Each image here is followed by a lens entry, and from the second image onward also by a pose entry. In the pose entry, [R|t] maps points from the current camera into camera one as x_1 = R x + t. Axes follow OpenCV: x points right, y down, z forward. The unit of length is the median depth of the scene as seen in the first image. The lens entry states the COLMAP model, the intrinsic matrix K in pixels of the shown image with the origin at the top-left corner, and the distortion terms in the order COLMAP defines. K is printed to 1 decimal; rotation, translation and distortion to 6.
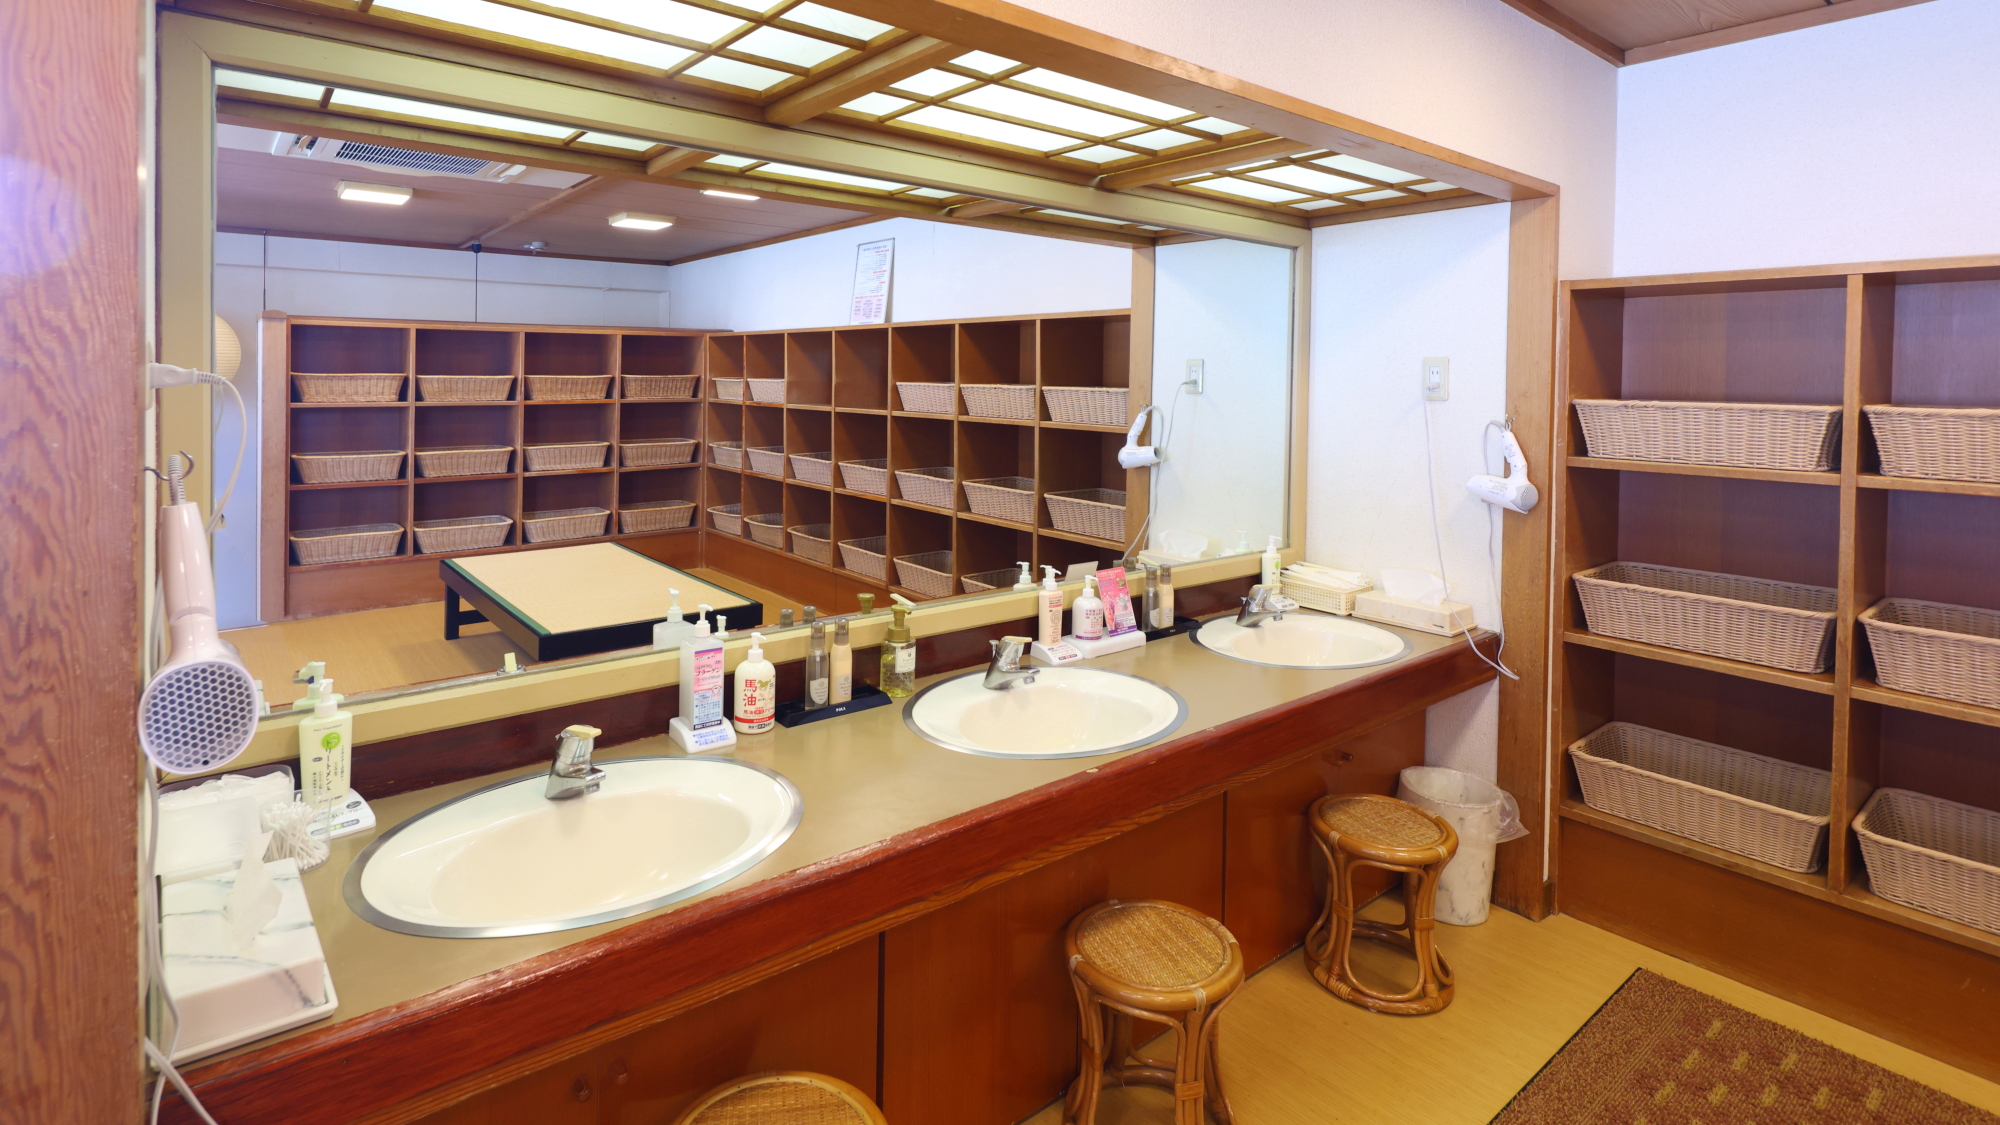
lens RADIAL K [[966.0, 0, 1000.0], [0, 966.0, 562.5], [0, 0, 1]] dist [-0.017302, 0.000224]
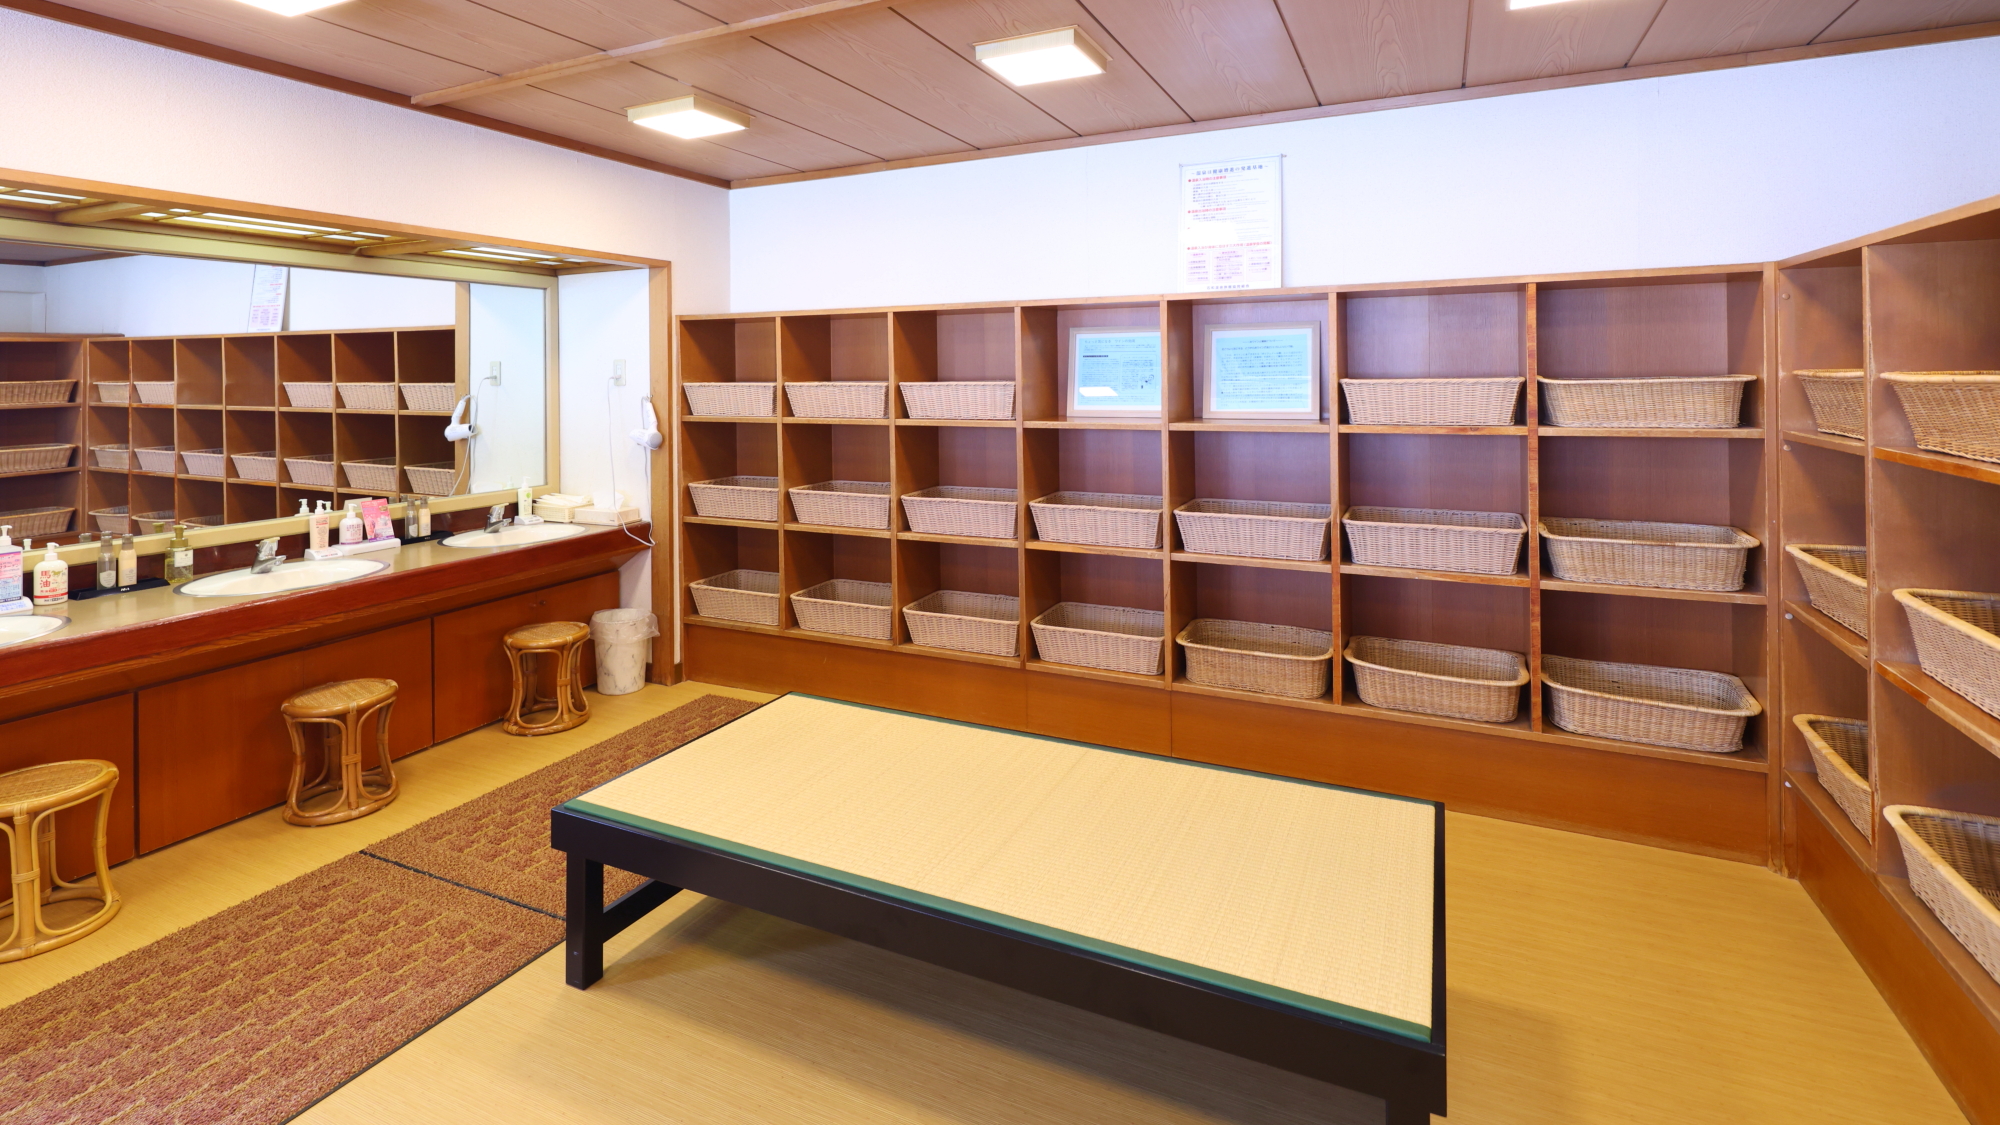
lens RADIAL K [[954.0, 0, 958.7], [0, 954.0, 462.5], [0, 0, 1]] dist [0.000159, 0.000466]
pose [[0.913137, -0.059539, 0.403282, 0.241343], [0.095683, 0.992943, -0.070058, 0.096372], [-0.396265, 0.102560, 0.912390, -0.517067]]
